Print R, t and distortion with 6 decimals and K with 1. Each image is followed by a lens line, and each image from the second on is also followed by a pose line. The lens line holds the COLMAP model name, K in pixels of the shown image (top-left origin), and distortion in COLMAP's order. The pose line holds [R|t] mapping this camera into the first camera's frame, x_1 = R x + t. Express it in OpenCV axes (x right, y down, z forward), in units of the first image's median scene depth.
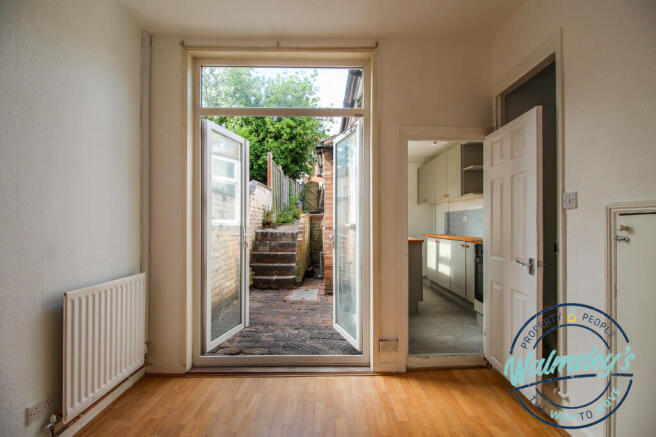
lens RADIAL K [[312.9, 0, 329.8], [0, 312.9, 222.2], [0, 0, 1]] dist [-0.006991, -0.007020]
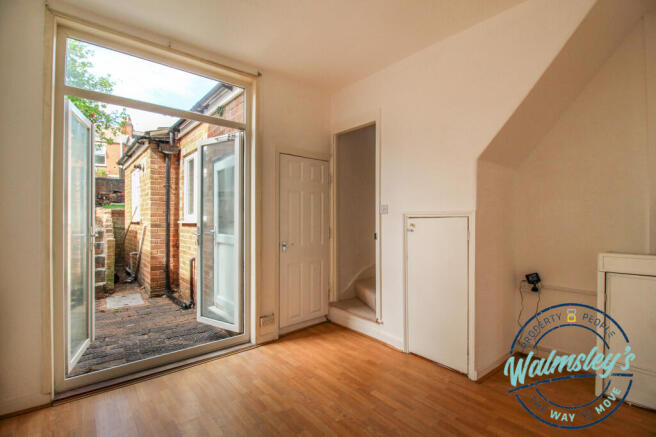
lens RADIAL K [[312.9, 0, 338.9], [0, 312.9, 217.9], [0, 0, 1]] dist [-0.006991, -0.007020]
pose [[0.753901, 0.004671, 0.656972, -0.396250], [-0.005085, 0.999986, -0.001275, -0.010907], [-0.656969, -0.002379, 0.753914, -0.116075]]
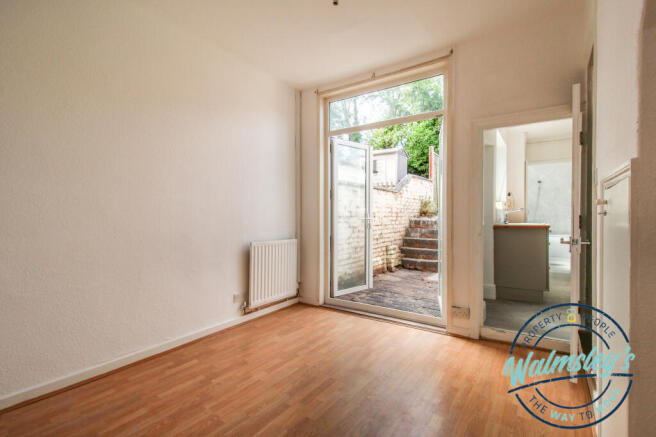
lens RADIAL K [[312.9, 0, 325.4], [0, 312.9, 219.9], [0, 0, 1]] dist [-0.006991, -0.007020]
pose [[0.804307, 0.004603, -0.594197, 0.449733], [0.004323, 0.999898, 0.013598, 0.034216], [0.594199, -0.013505, 0.804205, -0.208447]]
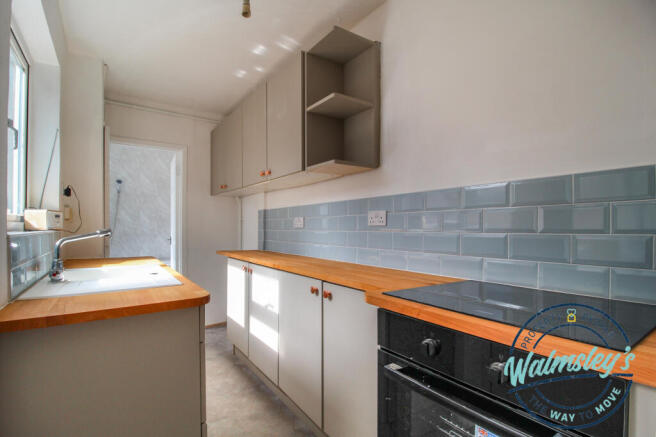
lens RADIAL K [[312.9, 0, 327.1], [0, 312.9, 229.9], [0, 0, 1]] dist [-0.006991, -0.007020]
pose [[0.827724, -0.002559, 0.561129, 0.322245], [-0.004314, 0.999931, 0.010925, -0.006882], [-0.561118, -0.011464, 0.827656, 0.977815]]
